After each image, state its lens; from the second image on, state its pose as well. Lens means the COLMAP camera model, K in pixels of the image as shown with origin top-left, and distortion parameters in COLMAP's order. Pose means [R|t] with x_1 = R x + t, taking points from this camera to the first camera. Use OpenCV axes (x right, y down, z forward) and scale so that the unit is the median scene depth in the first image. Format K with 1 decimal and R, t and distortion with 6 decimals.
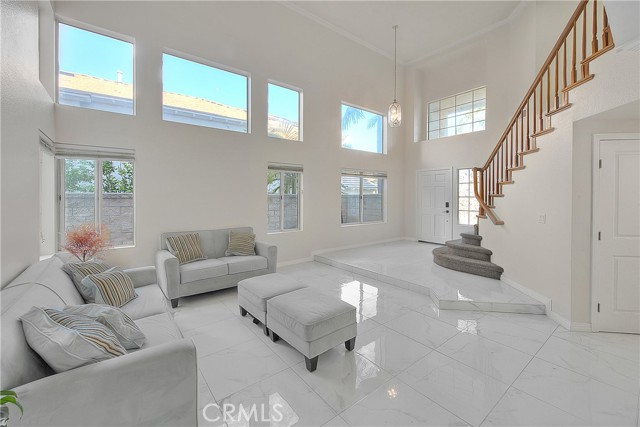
lens RADIAL K [[265.6, 0, 318.9], [0, 265.6, 196.4], [0, 0, 1]] dist [0.000229, 0.000017]
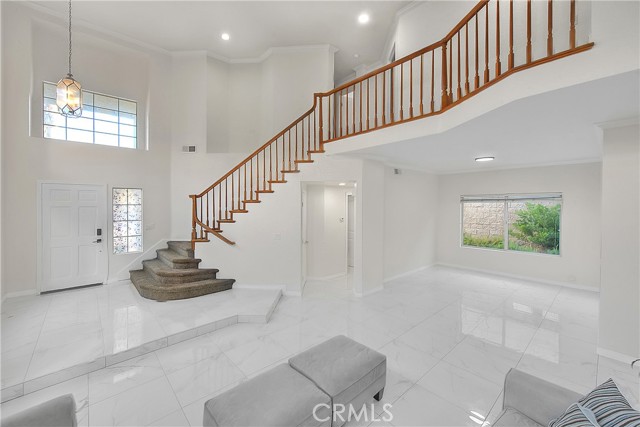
lens RADIAL K [[255.6, 0, 320.0], [0, 255.6, 213.5], [0, 0, 1]] dist [-0.000160, -0.000072]
pose [[-0.096651, -0.008201, 0.995285, -0.455092], [0.000137, 0.999966, 0.008253, -0.039370], [-0.995318, 0.000934, -0.096647, 0.601834]]
